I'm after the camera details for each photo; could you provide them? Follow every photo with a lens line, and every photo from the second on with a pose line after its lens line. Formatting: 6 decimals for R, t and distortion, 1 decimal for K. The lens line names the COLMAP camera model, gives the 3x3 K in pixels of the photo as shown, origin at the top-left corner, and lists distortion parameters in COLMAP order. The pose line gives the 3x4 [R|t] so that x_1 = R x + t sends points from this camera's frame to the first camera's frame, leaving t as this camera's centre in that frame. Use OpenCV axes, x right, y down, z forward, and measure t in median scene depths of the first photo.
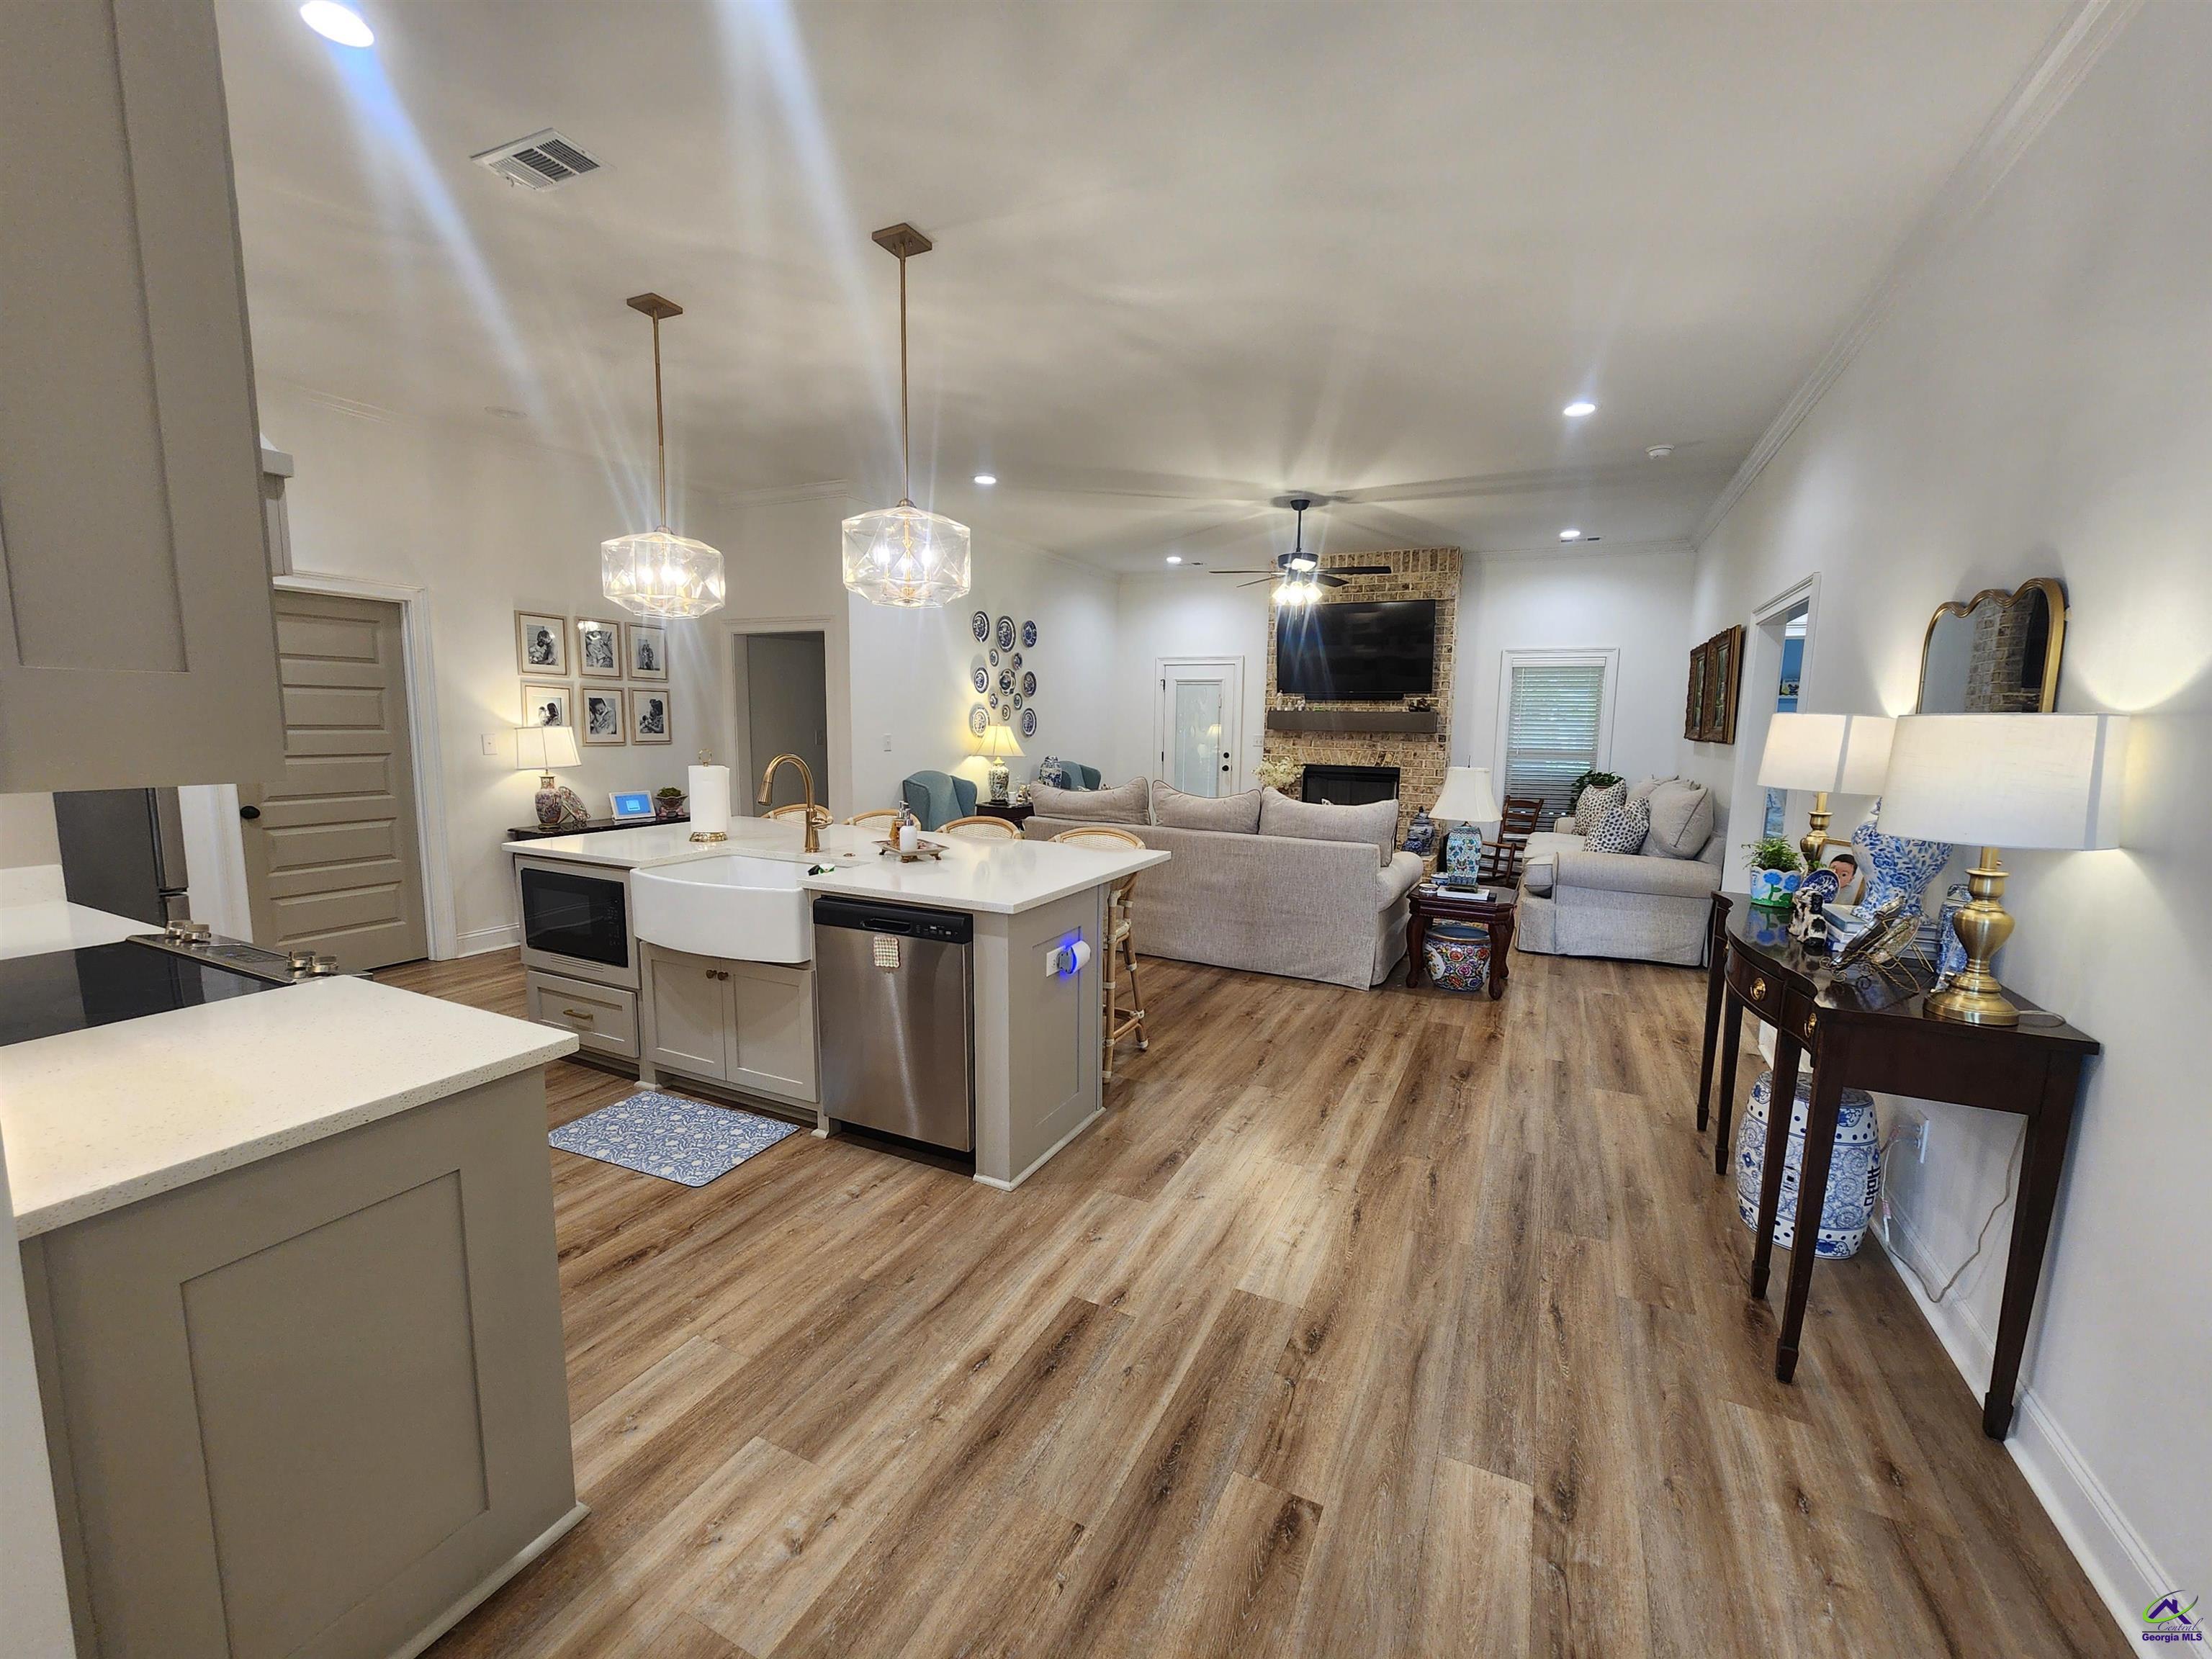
lens RADIAL K [[905.8, 0, 1106.2], [0, 905.8, 831.6], [0, 0, 1]] dist [0.000229, -0.000246]
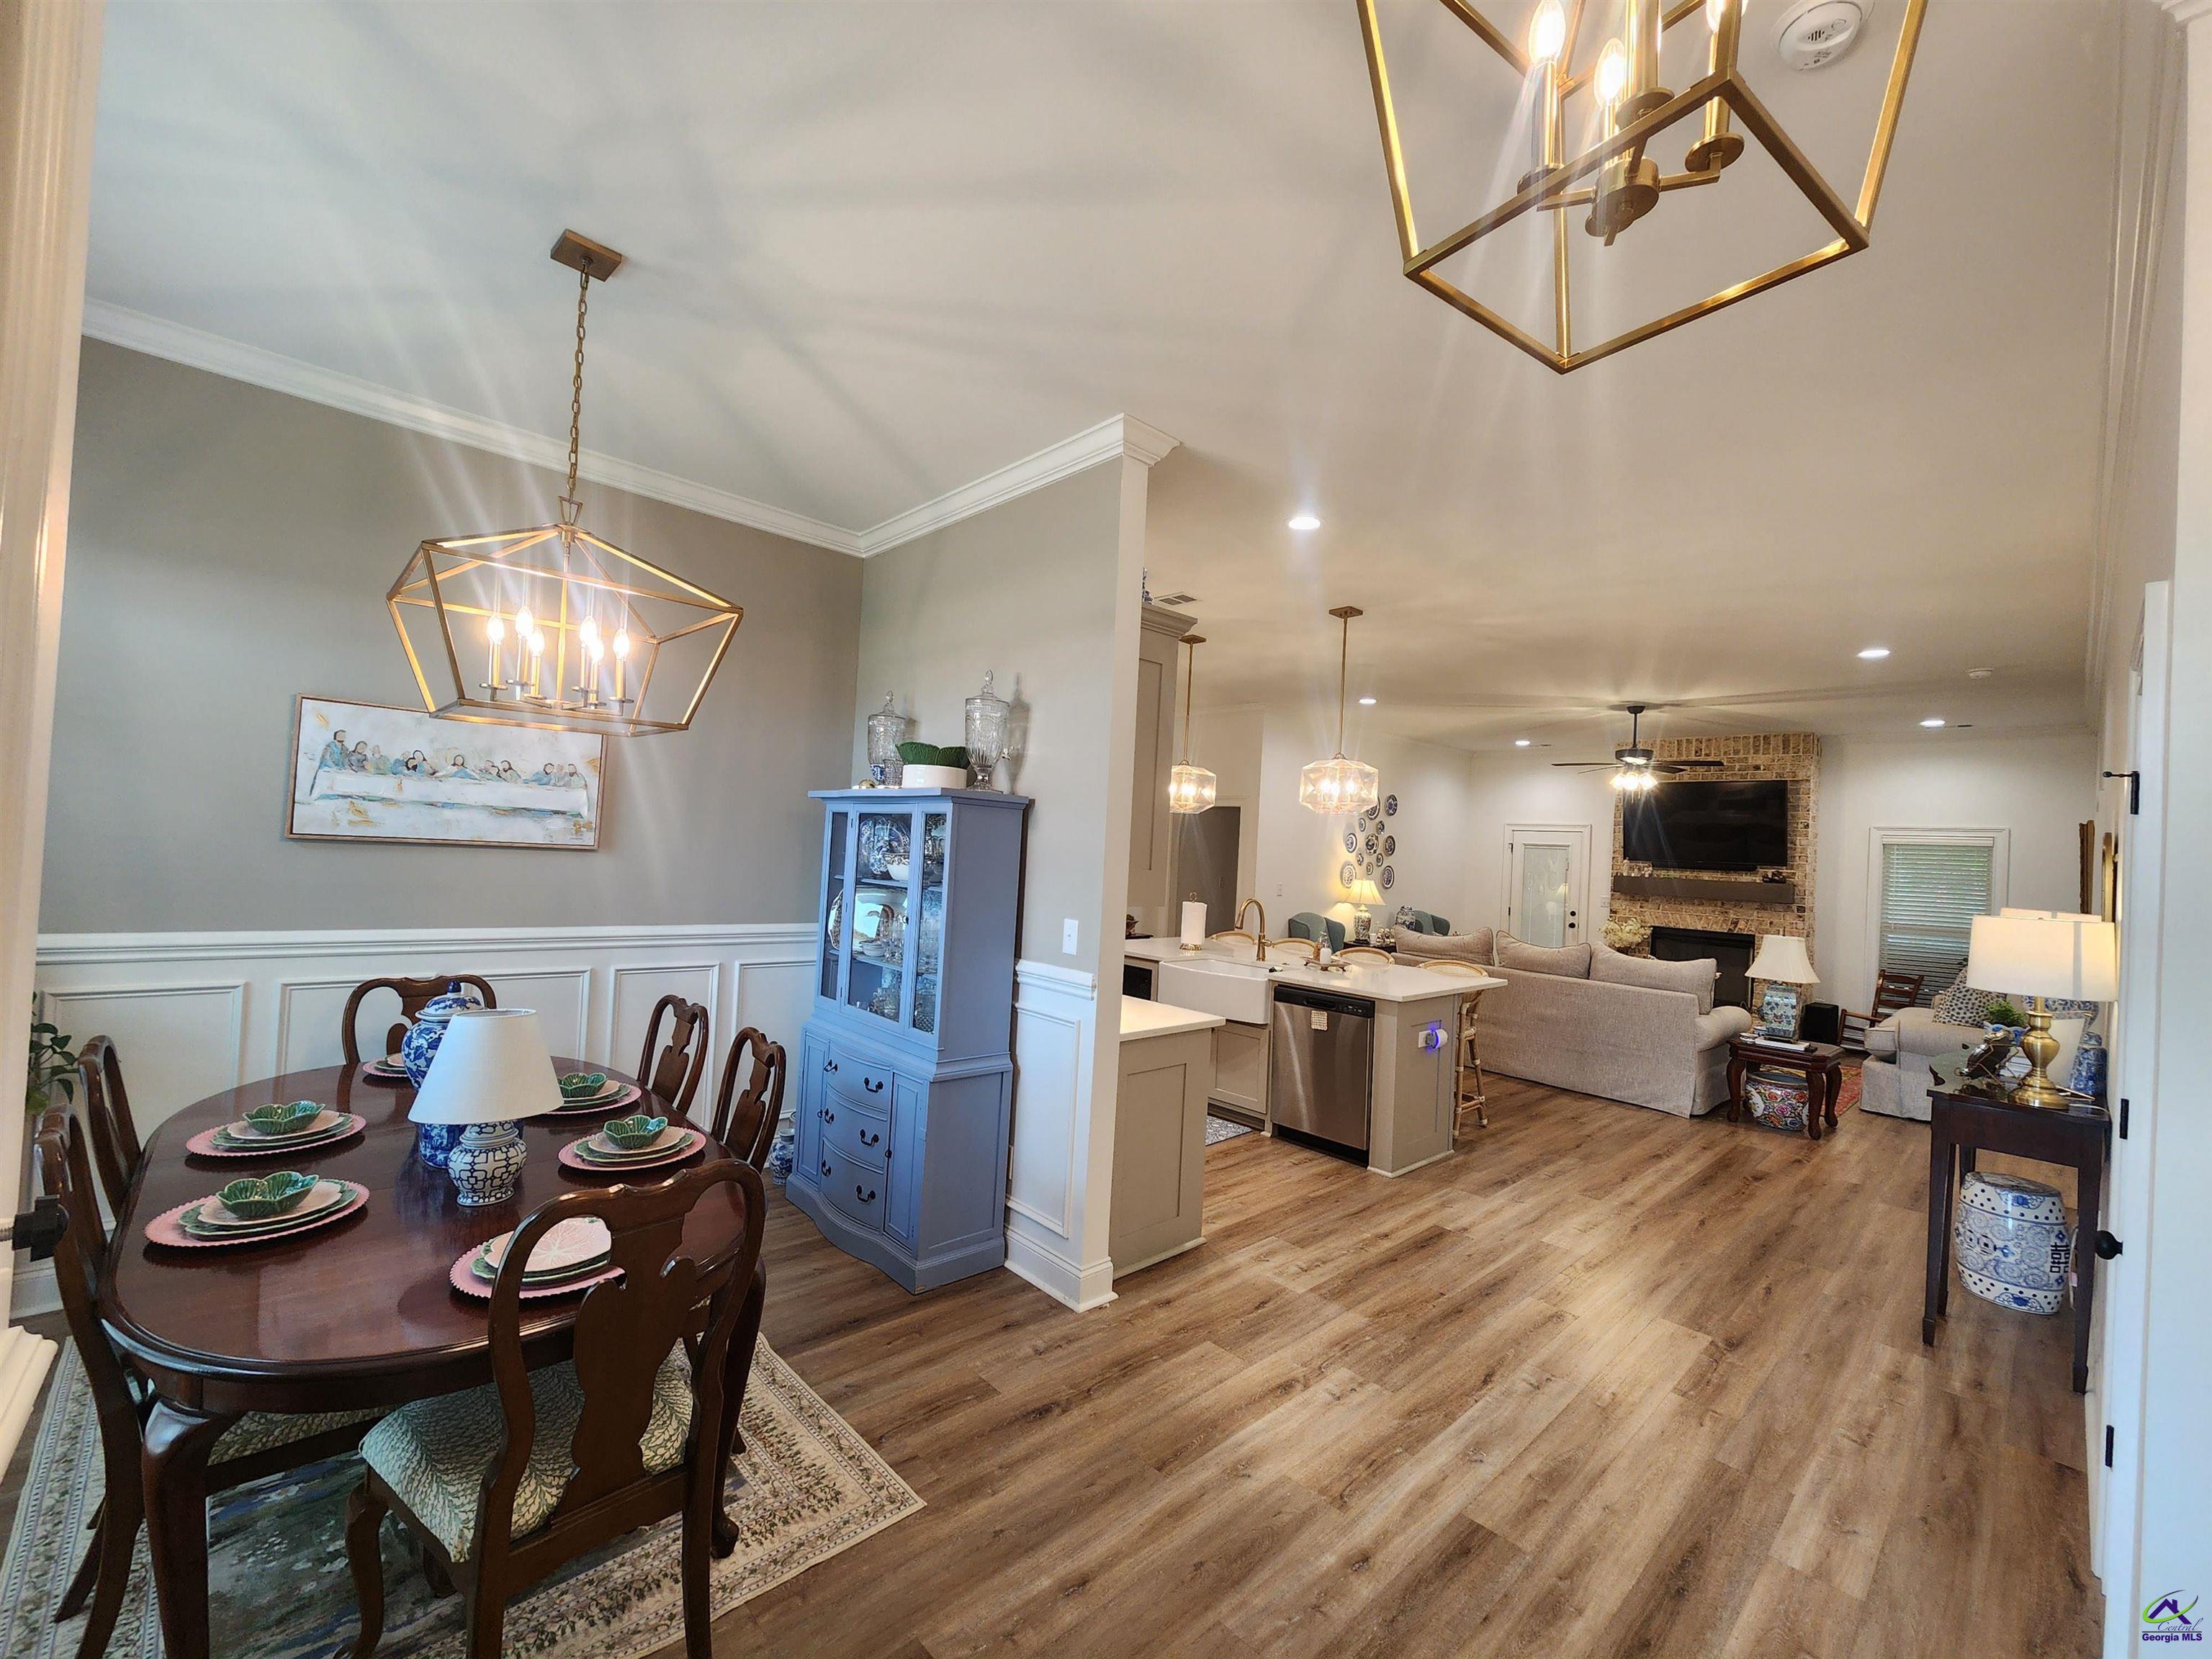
lens RADIAL K [[905.8, 0, 1109.2], [0, 905.8, 834.7], [0, 0, 1]] dist [0.000229, -0.000246]
pose [[0.935001, 0.026673, -0.353642, -0.012752], [-0.079877, 0.987385, -0.136715, 0.031438], [0.345534, 0.156077, 0.925336, -0.435609]]
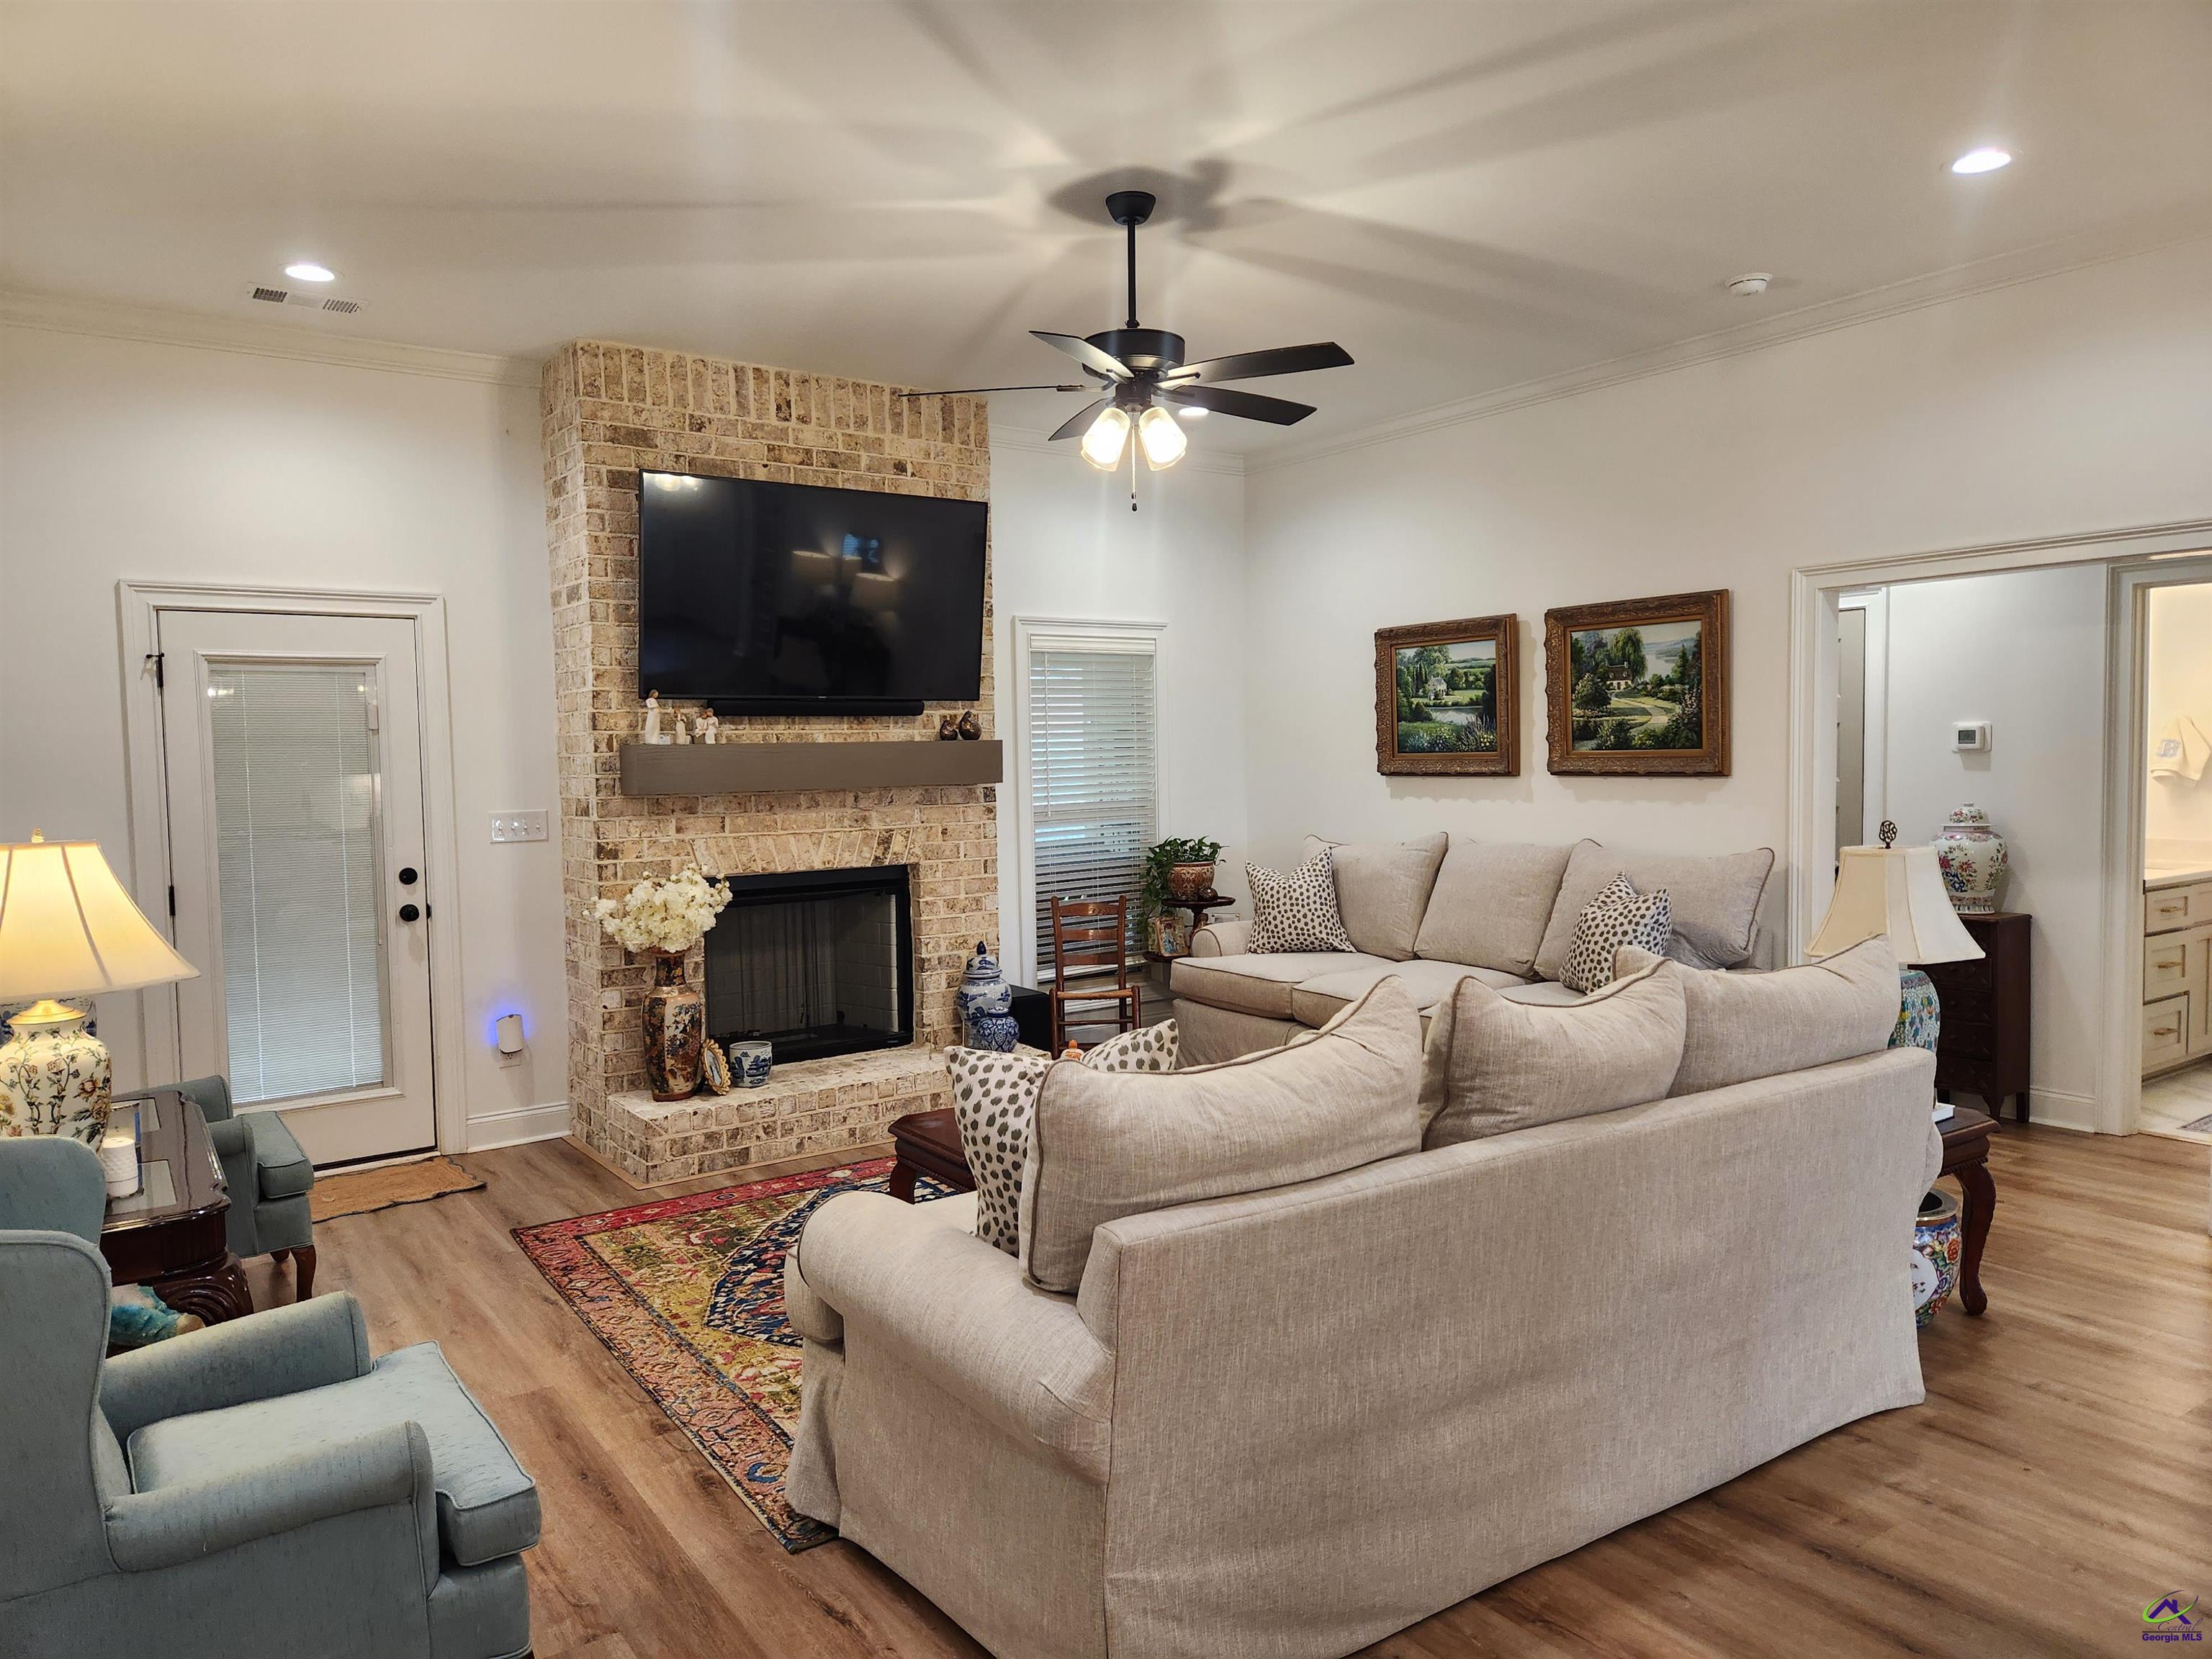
lens RADIAL K [[1467.0, 0, 1089.4], [0, 1467.0, 834.1], [0, 0, 1]] dist [0.047614, -0.019977]
pose [[0.480226, -0.077325, 0.873730, -0.483652], [0.135706, 0.990663, 0.013086, -0.145382], [-0.866583, 0.112286, 0.486236, 0.992740]]
